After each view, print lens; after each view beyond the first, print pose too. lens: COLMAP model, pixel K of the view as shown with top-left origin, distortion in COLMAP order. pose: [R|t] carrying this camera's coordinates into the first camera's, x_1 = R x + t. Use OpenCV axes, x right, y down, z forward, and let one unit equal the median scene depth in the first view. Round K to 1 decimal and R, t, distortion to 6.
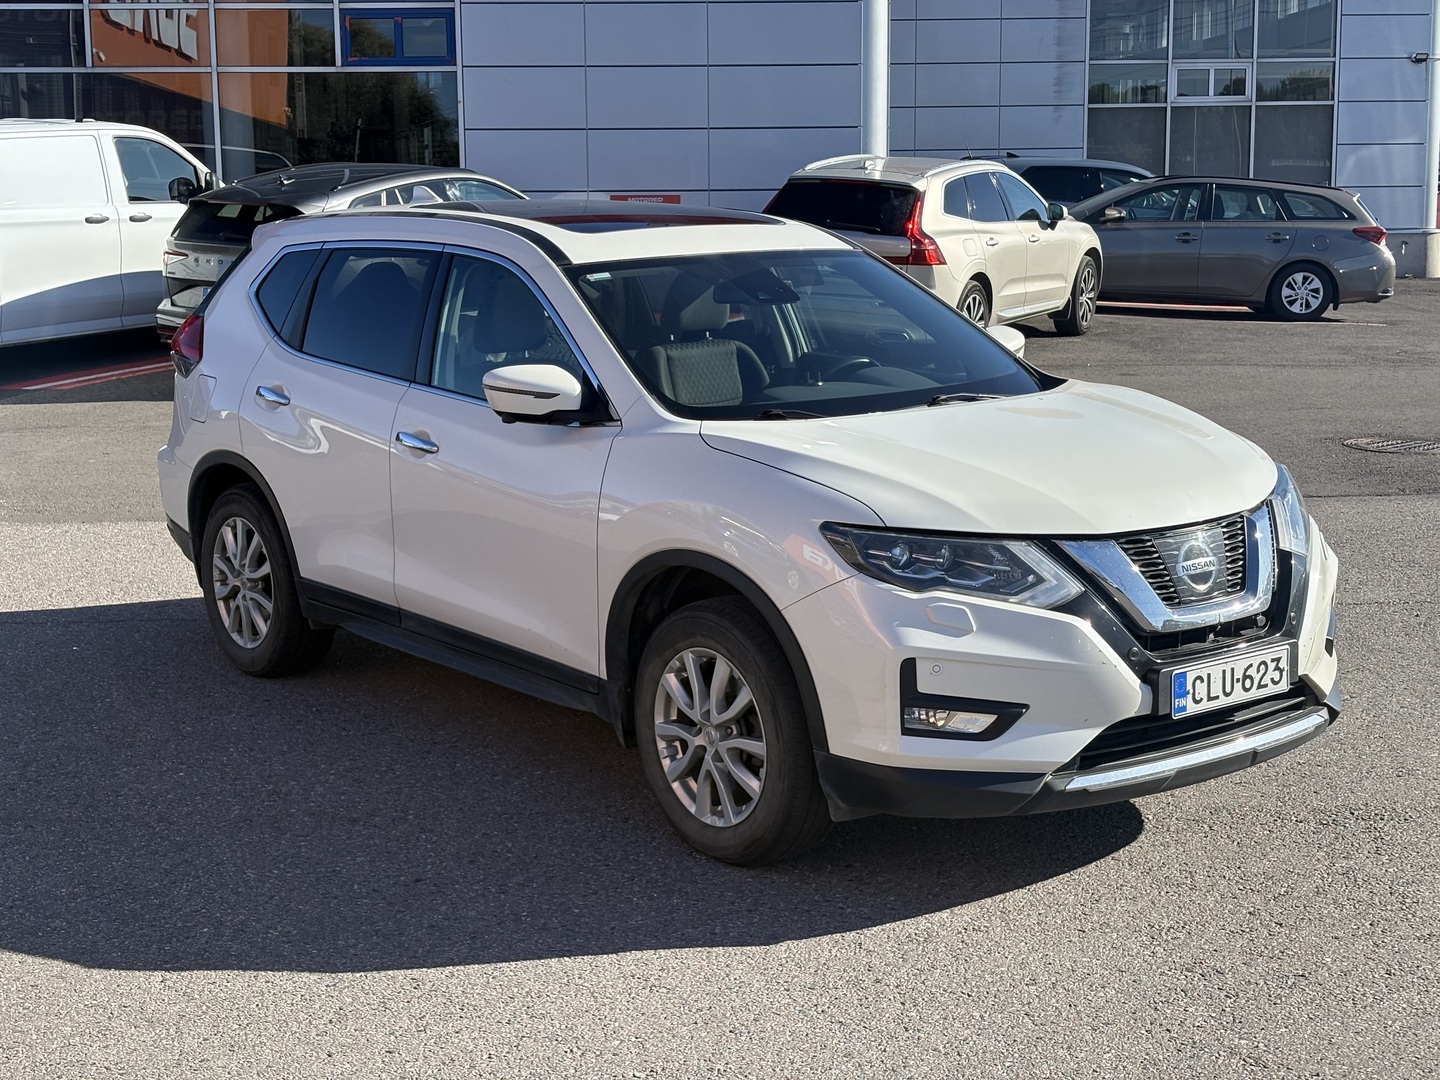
lens RADIAL K [[2150.0, 0, 720.0], [0, 2150.0, 540.0], [0, 0, 1]] dist [0.295195, -1.277483]
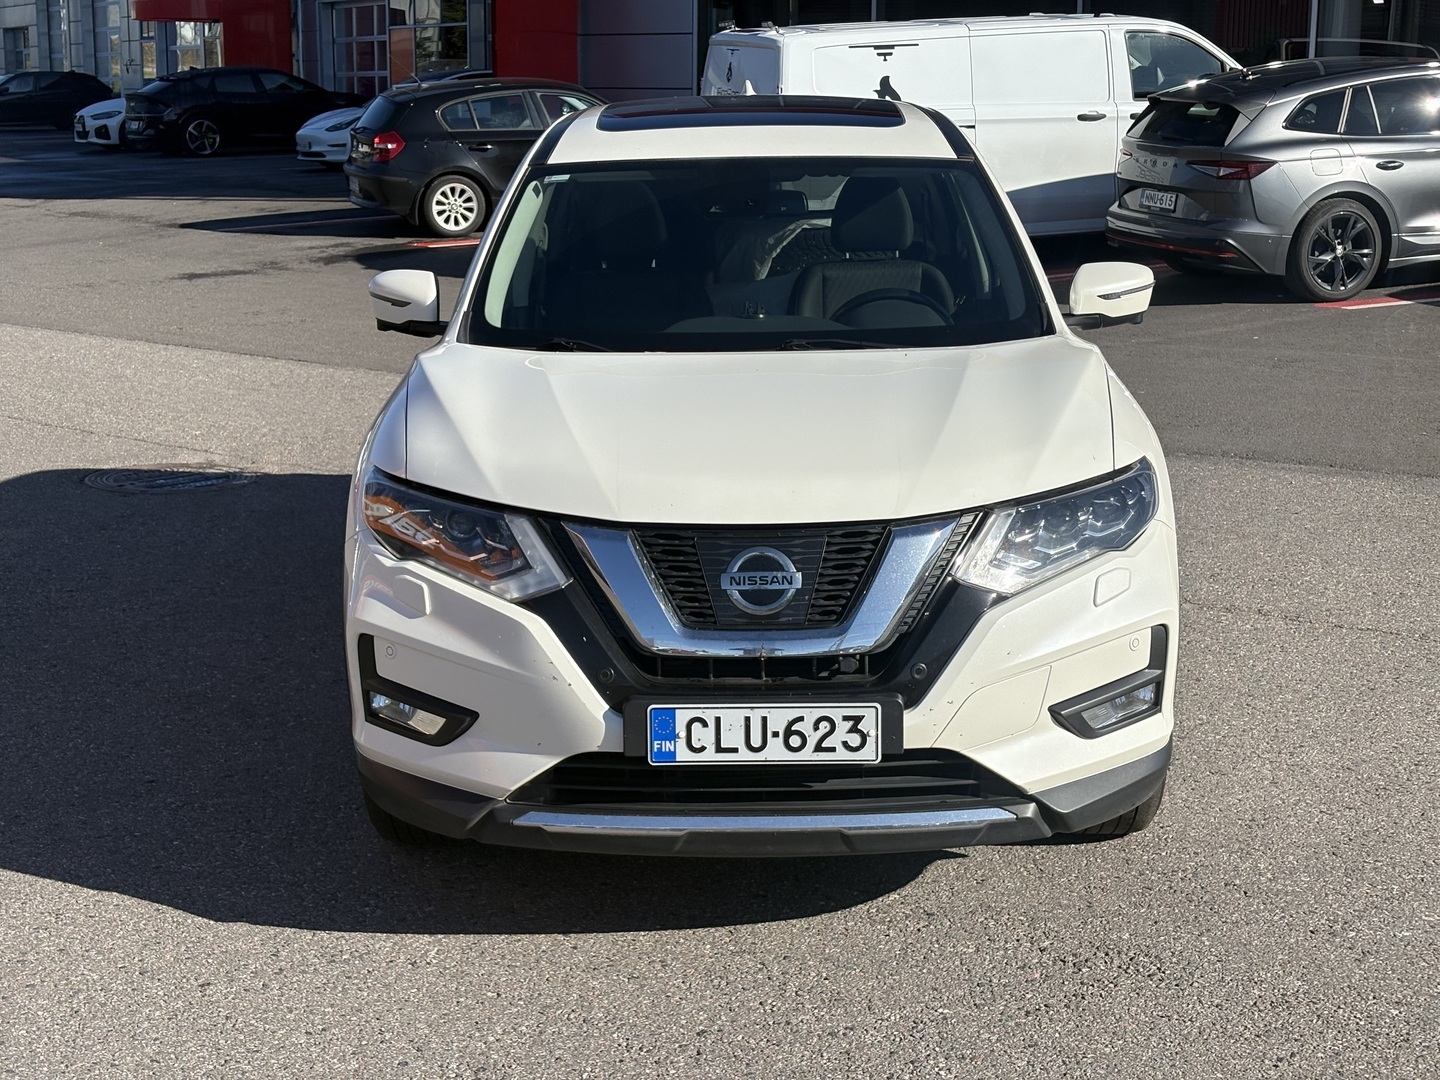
lens RADIAL K [[2150.0, 0, 720.0], [0, 2150.0, 540.0], [0, 0, 1]] dist [0.295195, -1.277483]
pose [[0.782199, 0.135403, -0.608137, 0.678955], [-0.107904, 0.990789, 0.081812, -0.064061], [0.613614, 0.001628, 0.789605, 0.387849]]
